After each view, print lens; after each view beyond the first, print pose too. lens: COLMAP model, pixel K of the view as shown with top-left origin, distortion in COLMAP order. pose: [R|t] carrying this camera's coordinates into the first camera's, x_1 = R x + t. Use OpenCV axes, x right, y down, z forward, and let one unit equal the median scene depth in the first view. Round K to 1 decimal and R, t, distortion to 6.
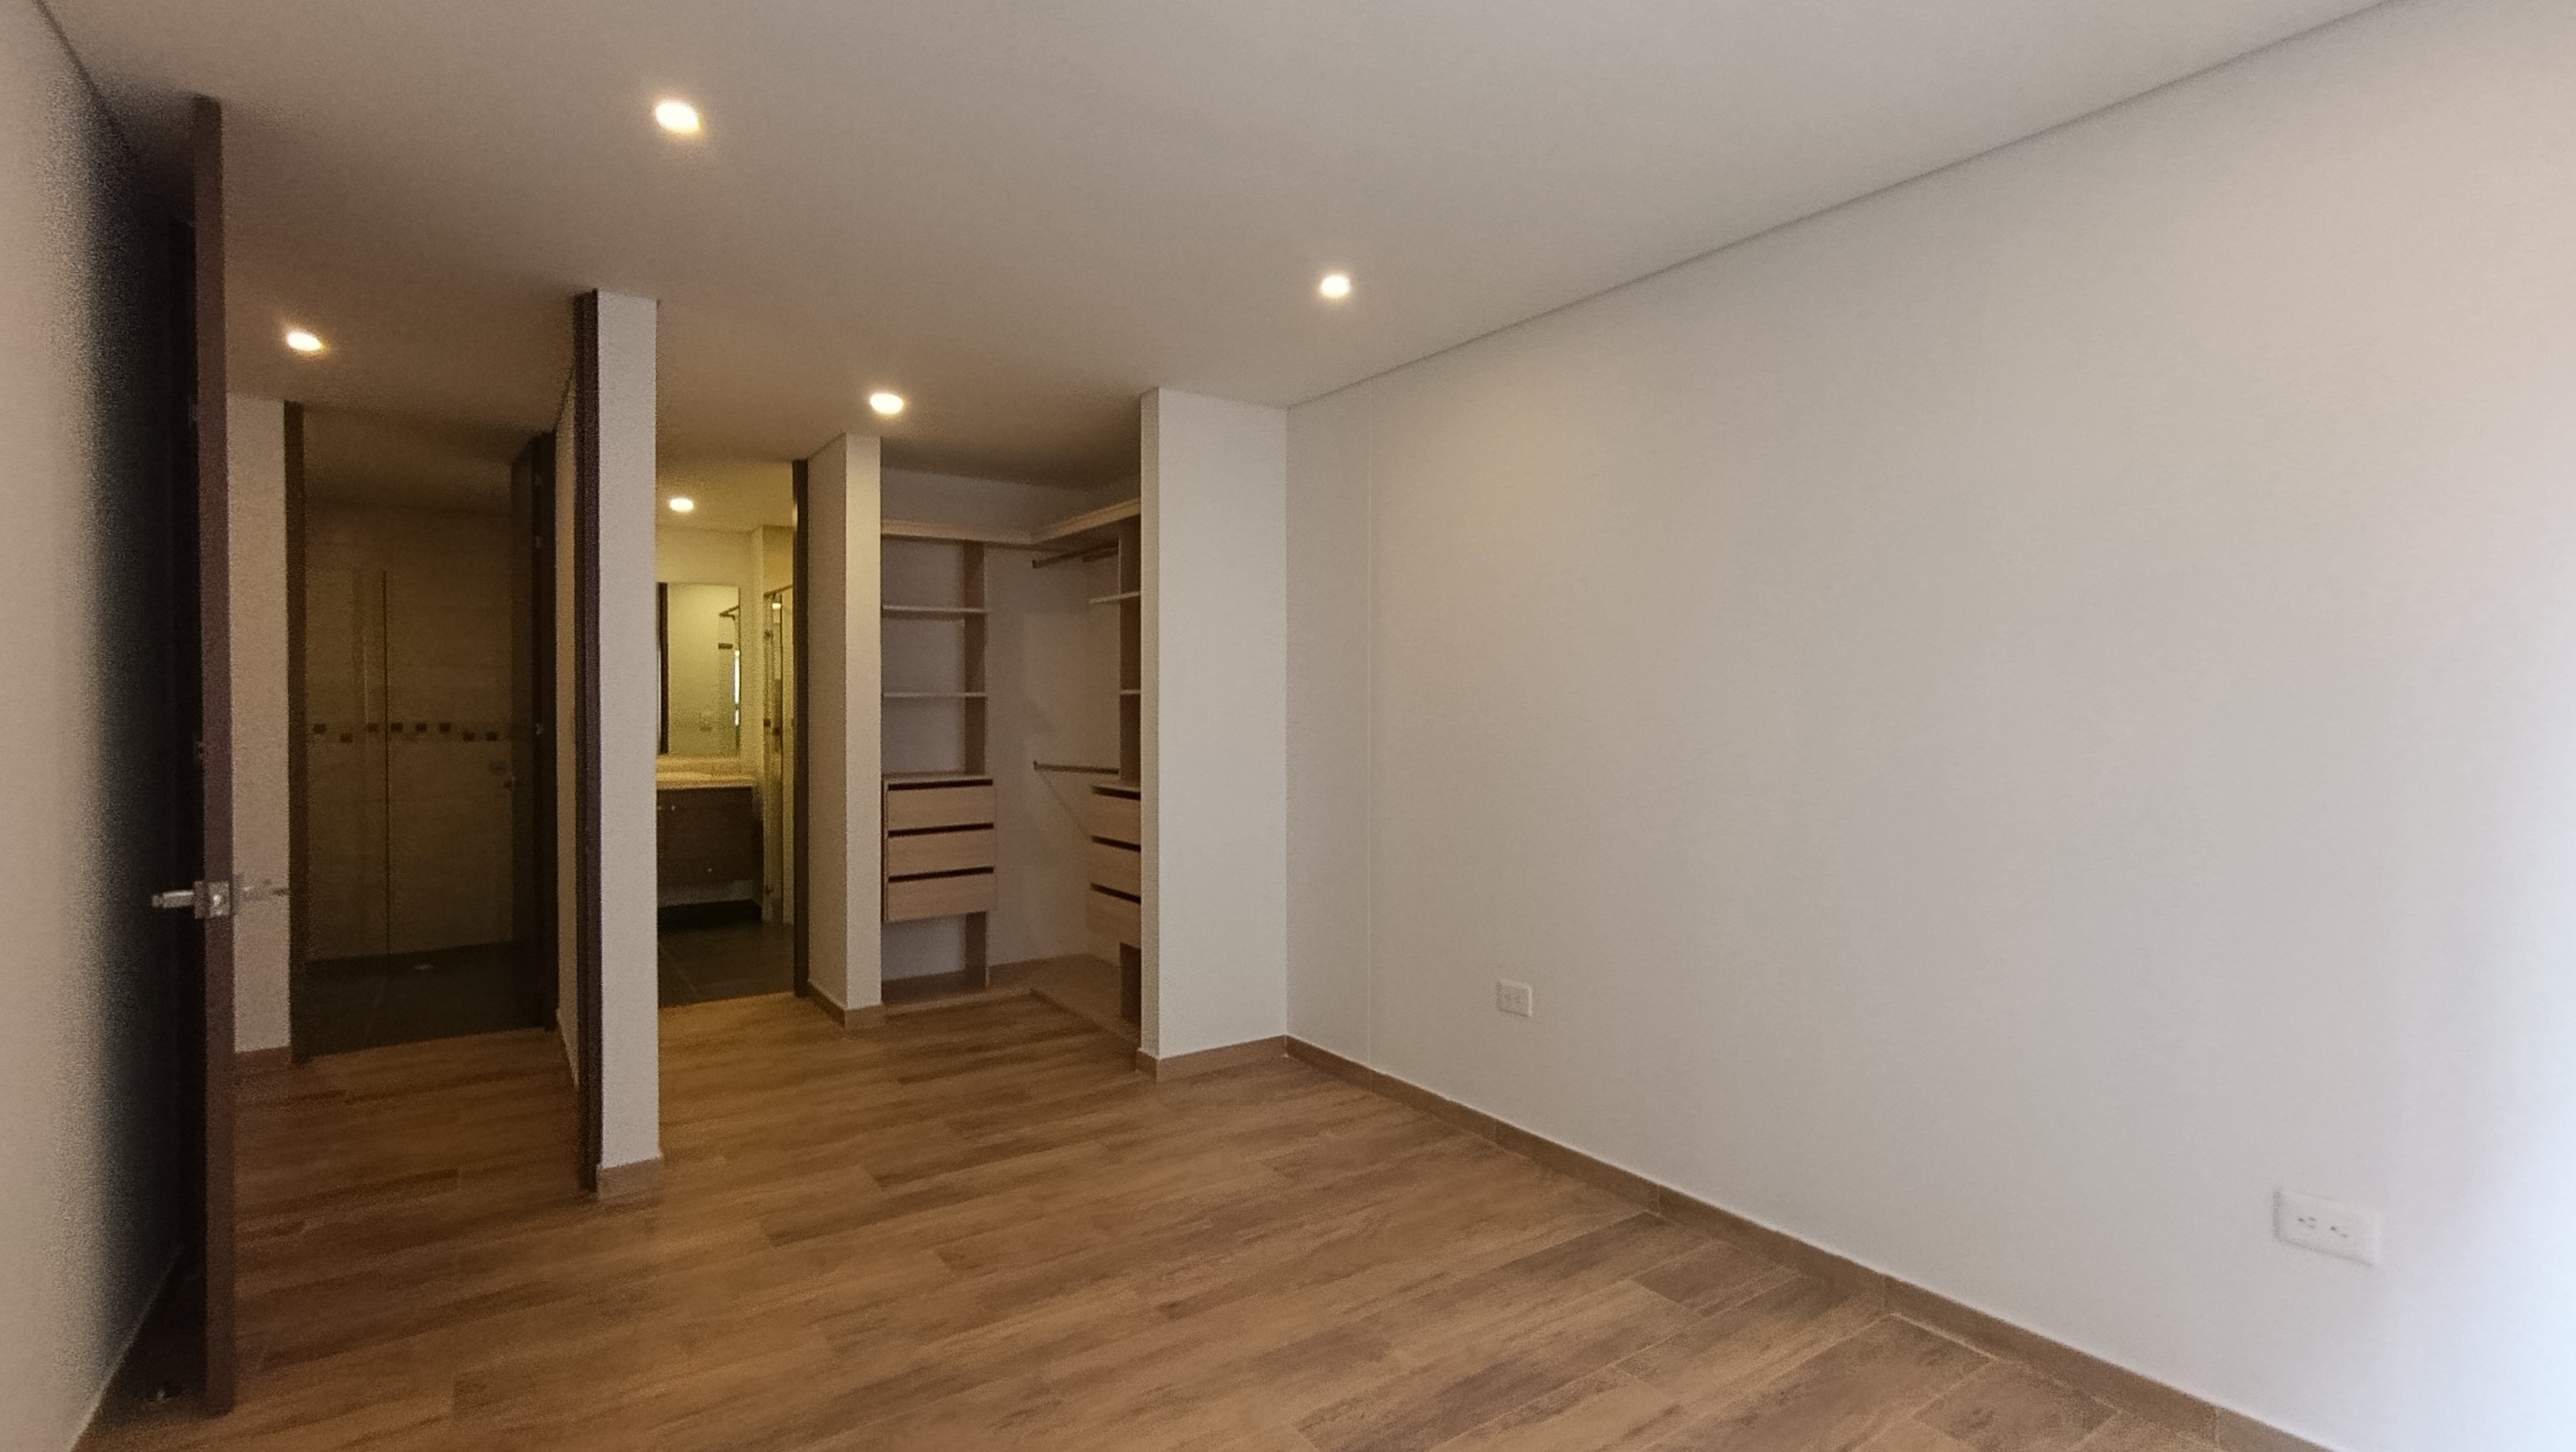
lens RADIAL K [[1180.0, 0, 1283.8], [0, 1180.0, 726.0], [0, 0, 1]] dist [-0.011410, 0.008588]
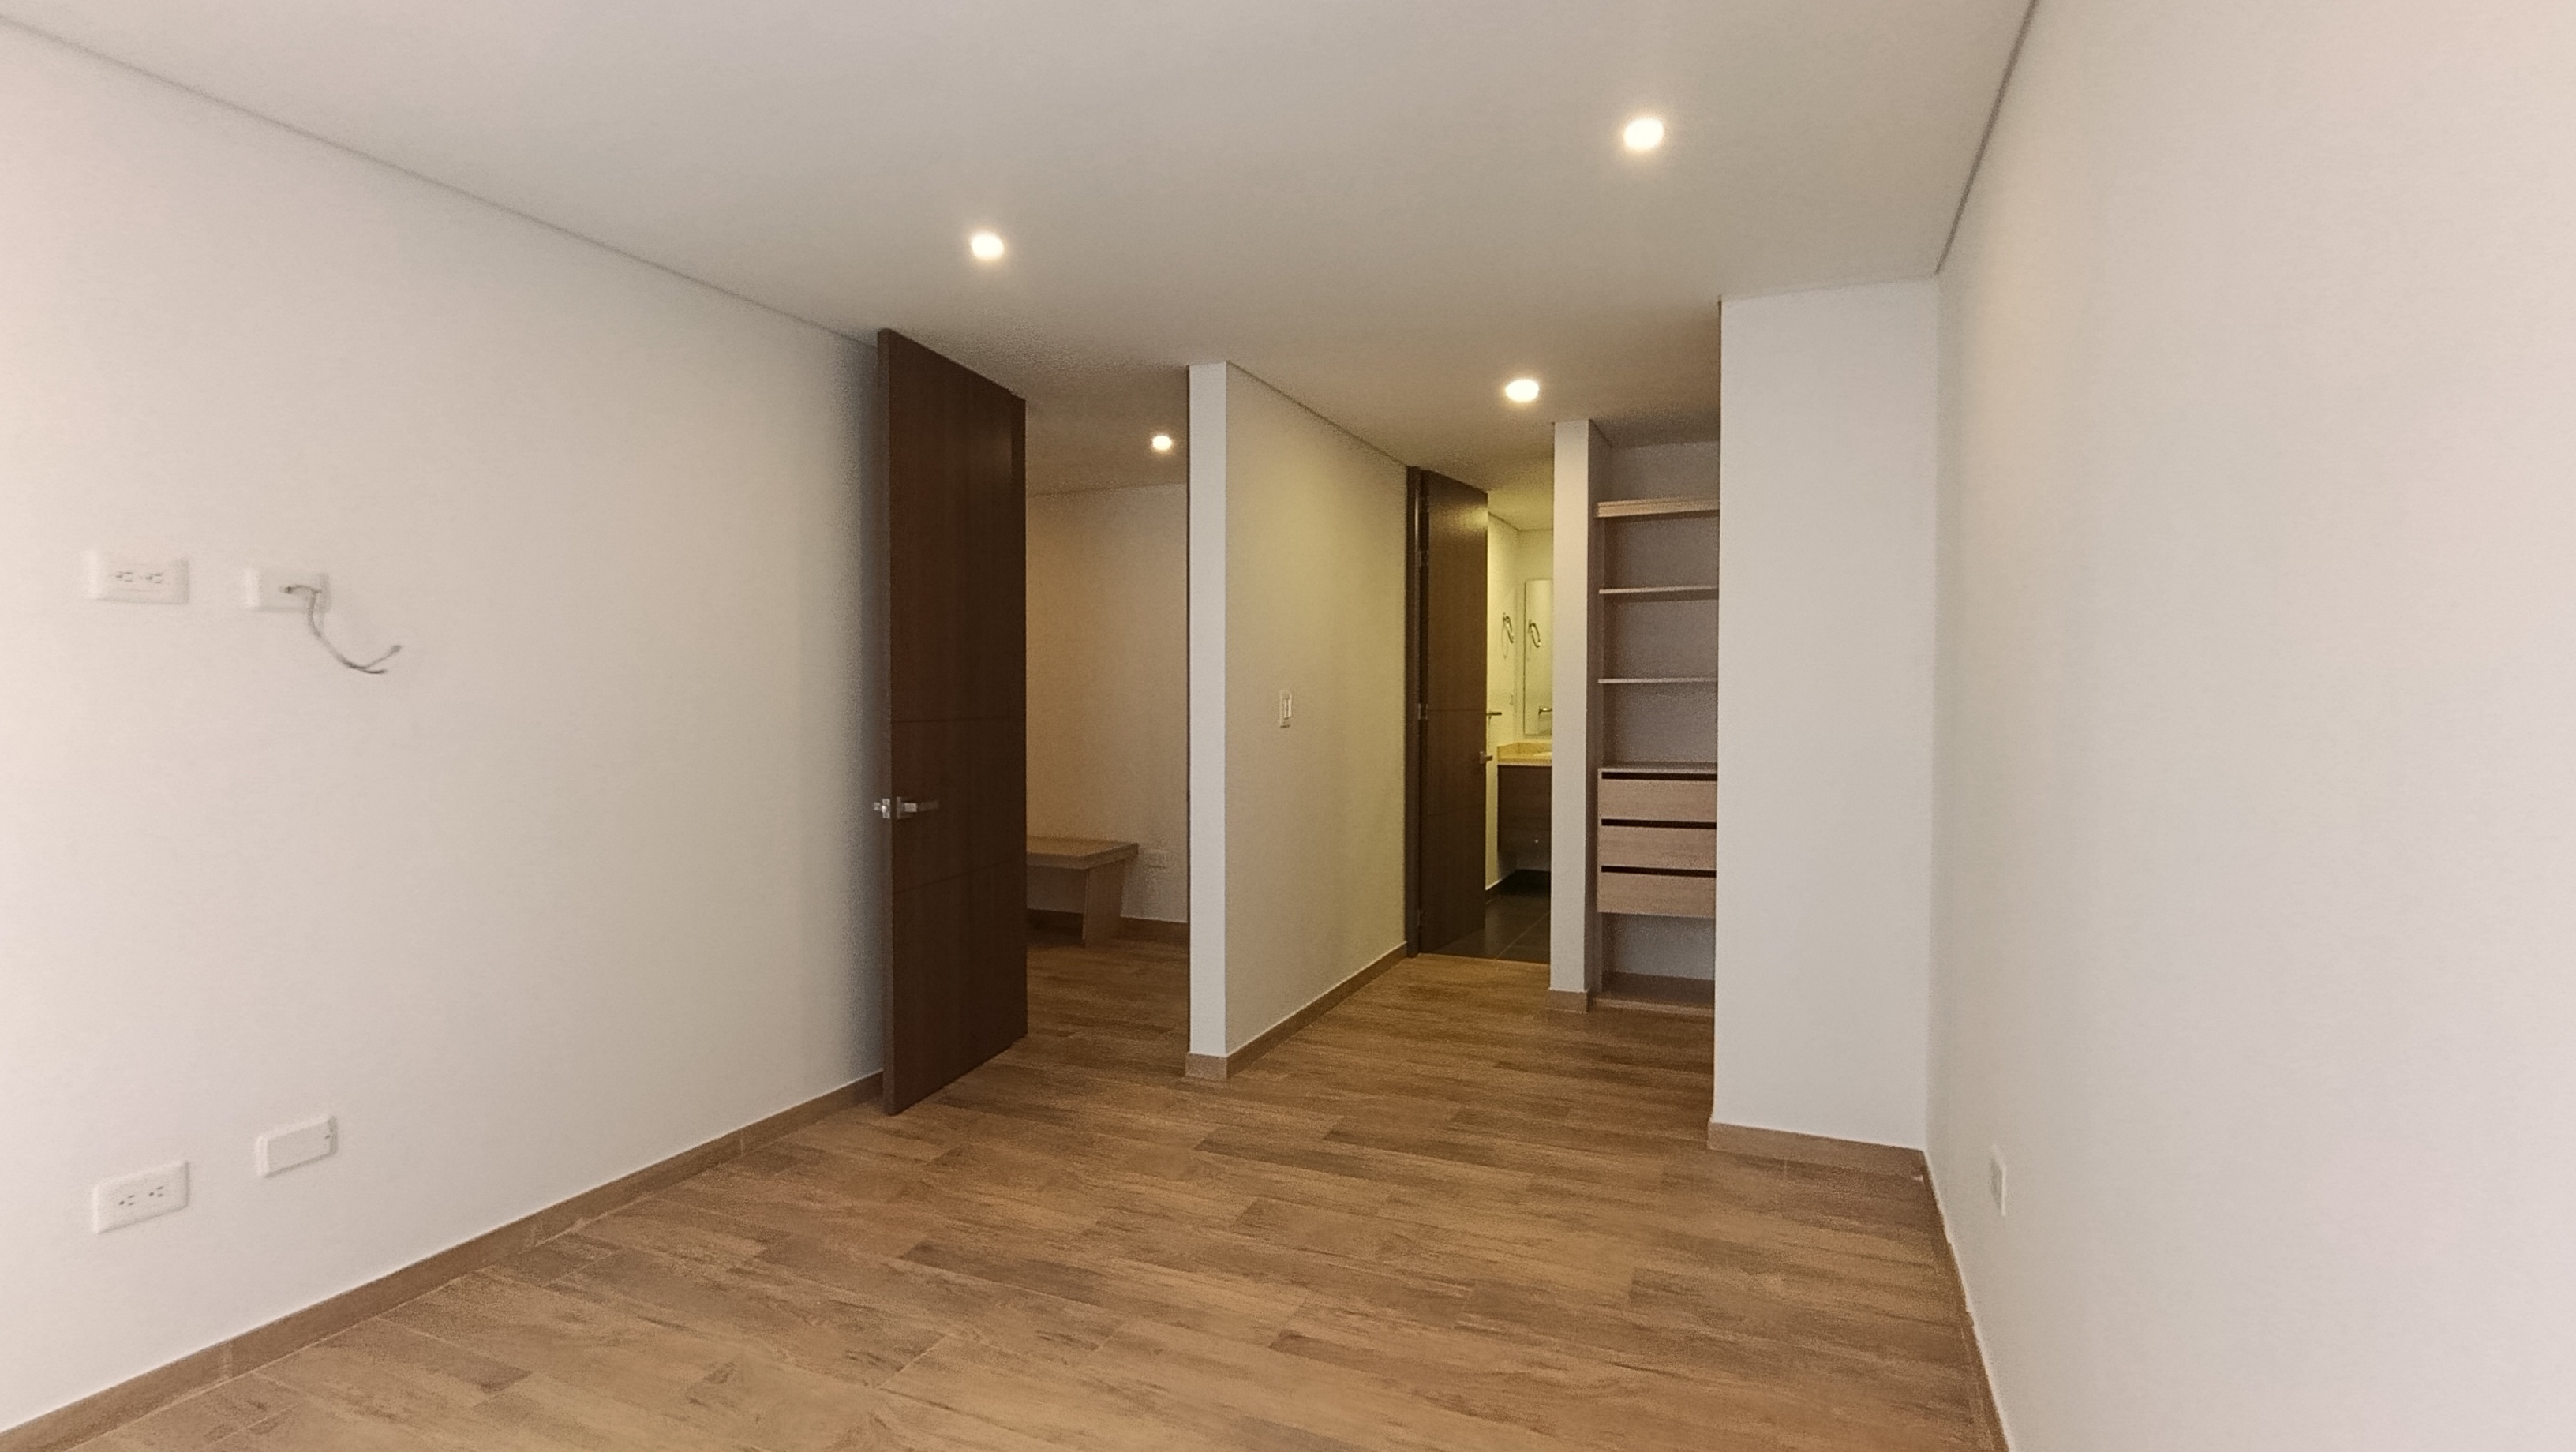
lens RADIAL K [[1180.0, 0, 1291.2], [0, 1180.0, 713.9], [0, 0, 1]] dist [-0.011410, 0.008588]
pose [[0.528352, 0.016194, -0.848871, 0.623909], [-0.013092, 0.999855, 0.010925, -0.009392], [0.848924, 0.005341, 0.528487, 0.457912]]
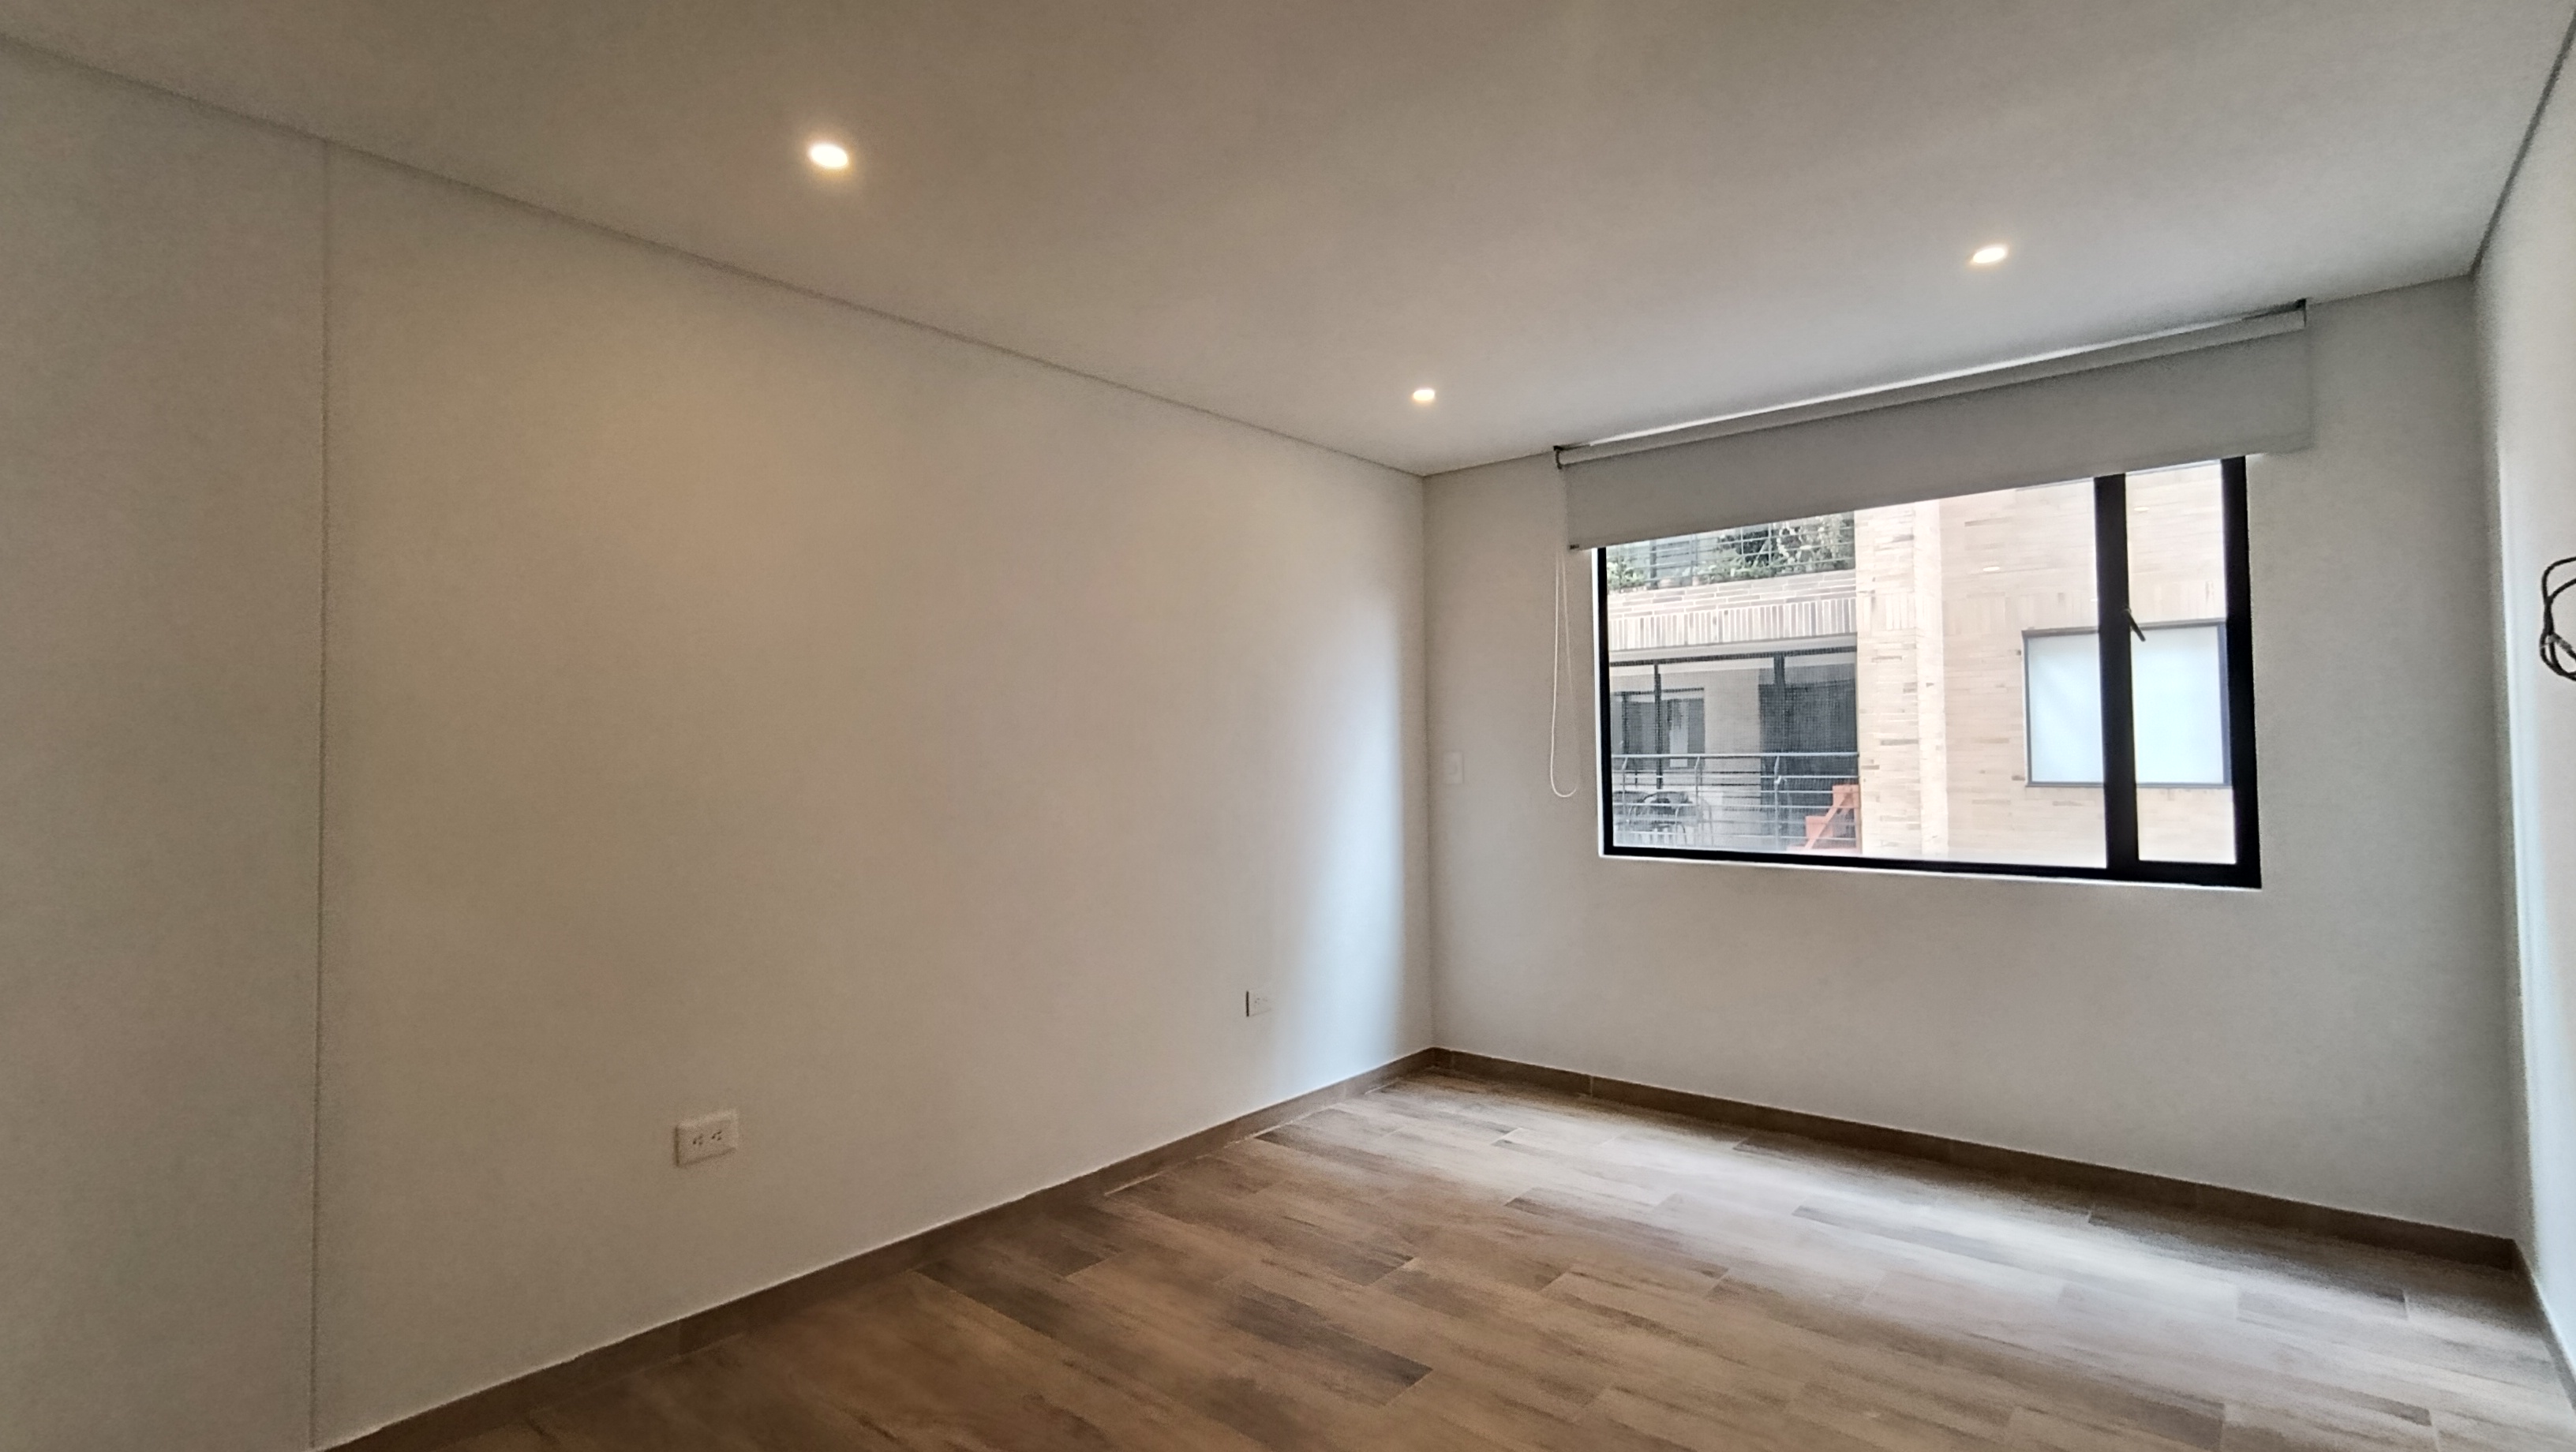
lens RADIAL K [[1180.0, 0, 1273.6], [0, 1180.0, 712.5], [0, 0, 1]] dist [-0.011410, 0.008588]
pose [[-0.248749, 0.037340, 0.967848, -0.785098], [0.029378, 0.999088, -0.030995, -0.010408], [-0.968122, 0.020724, -0.249619, 1.021351]]
